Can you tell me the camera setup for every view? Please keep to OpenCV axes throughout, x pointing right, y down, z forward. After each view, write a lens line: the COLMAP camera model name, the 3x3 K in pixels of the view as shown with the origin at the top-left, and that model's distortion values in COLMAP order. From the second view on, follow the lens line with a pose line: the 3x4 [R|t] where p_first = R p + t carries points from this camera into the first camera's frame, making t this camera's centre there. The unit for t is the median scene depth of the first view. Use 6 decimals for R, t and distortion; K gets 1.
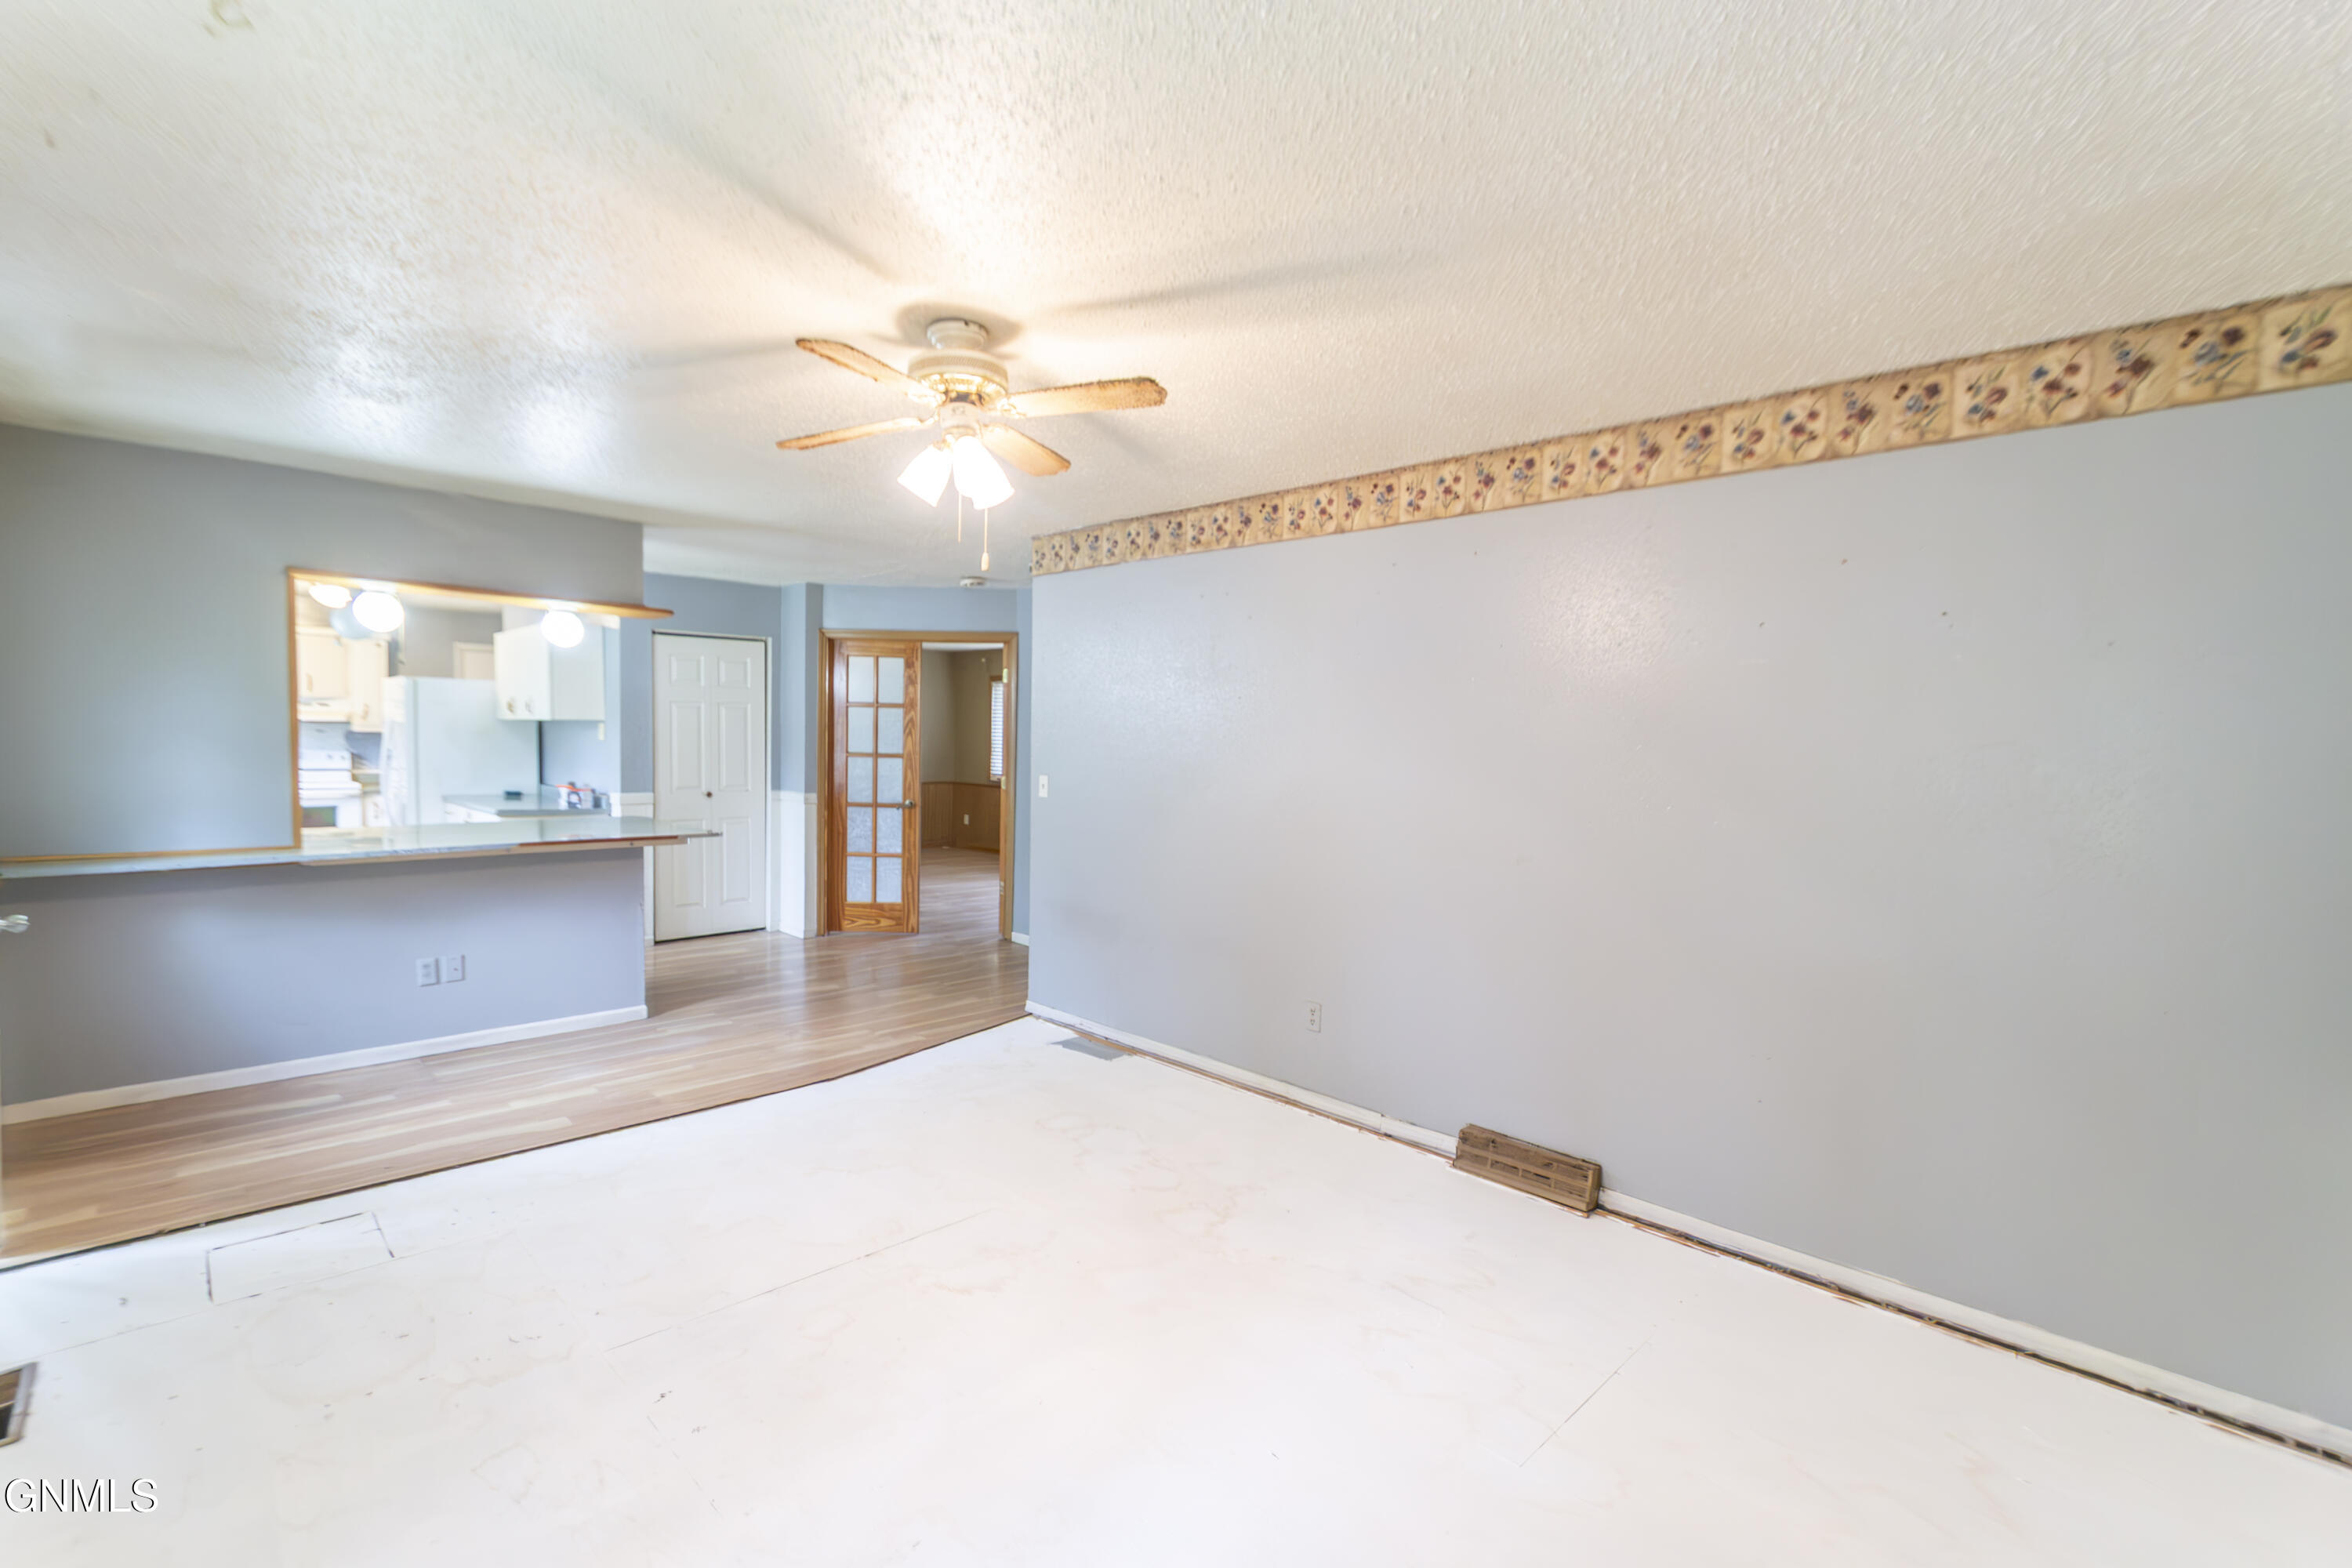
lens RADIAL K [[1052.2, 0, 1176.0], [0, 1052.2, 784.0], [0, 0, 1]] dist [0.012300, -0.000107]
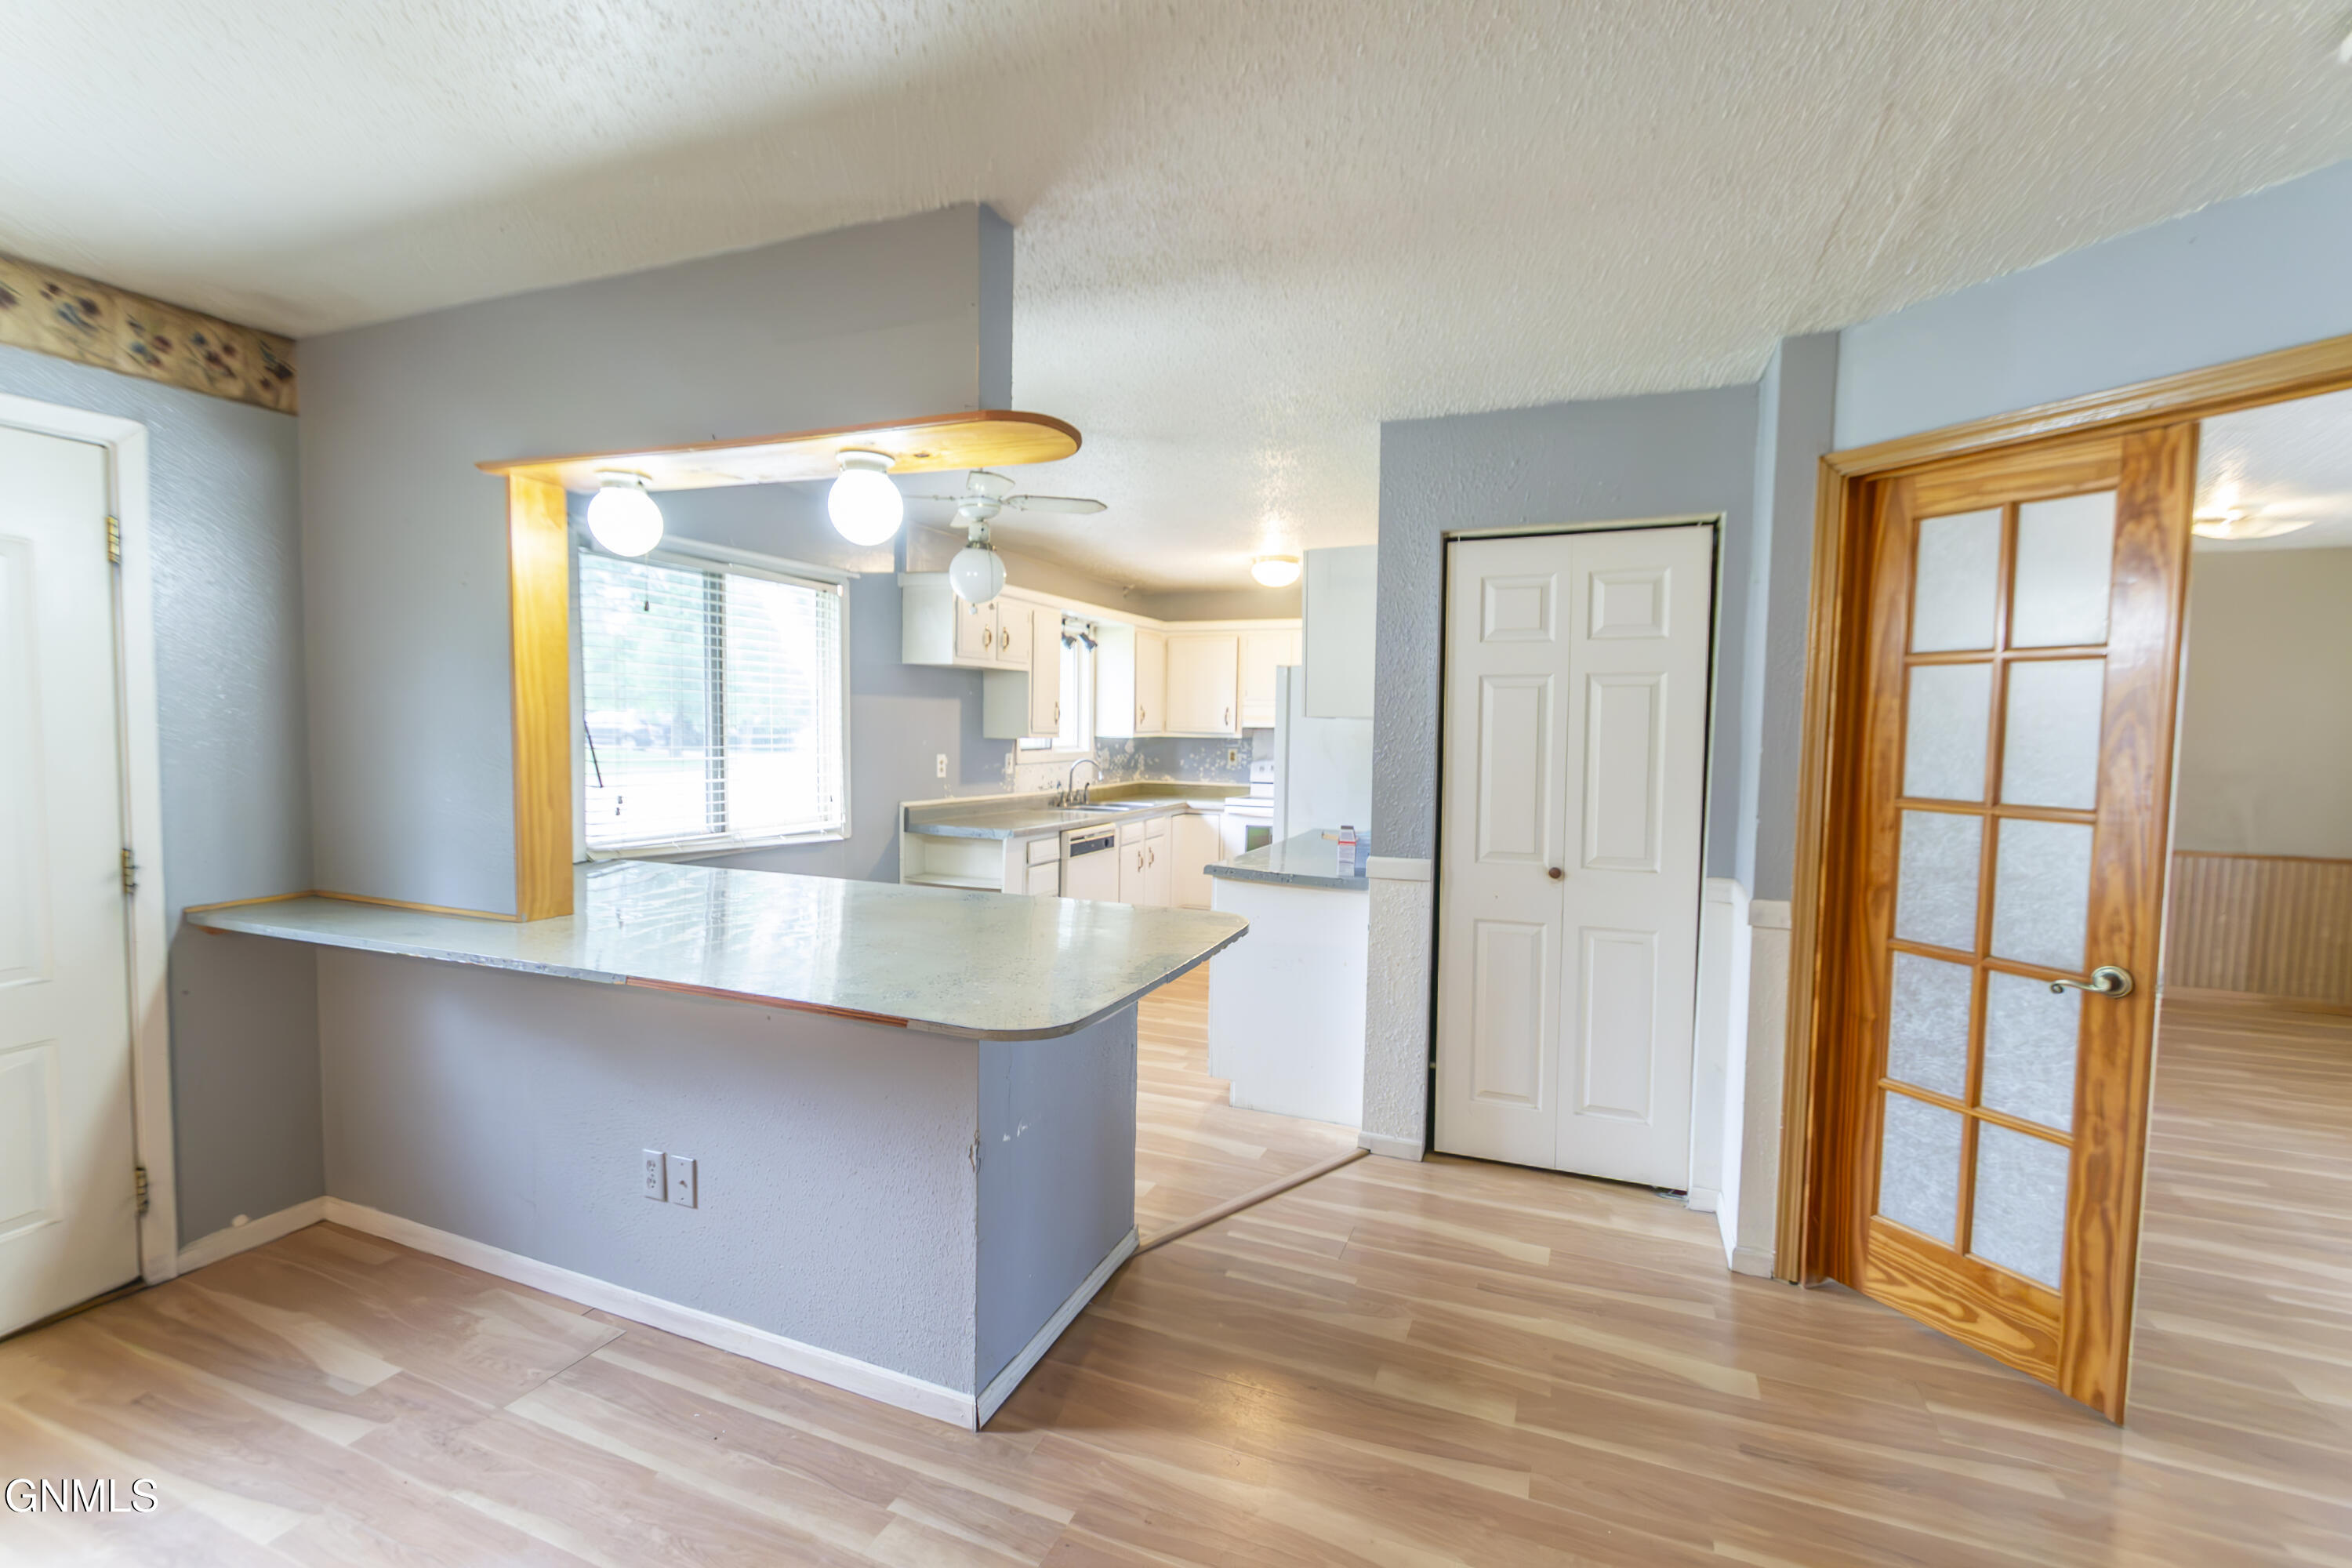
lens RADIAL K [[1042.9, 0, 1137.9], [0, 1042.9, 782.9], [0, 0, 1]] dist [-0.005437, 0.000342]
pose [[0.360983, 0.038223, -0.931789, -0.082129], [-0.053802, 0.998349, 0.020110, -0.027595], [0.931019, 0.042873, 0.362443, 0.636717]]
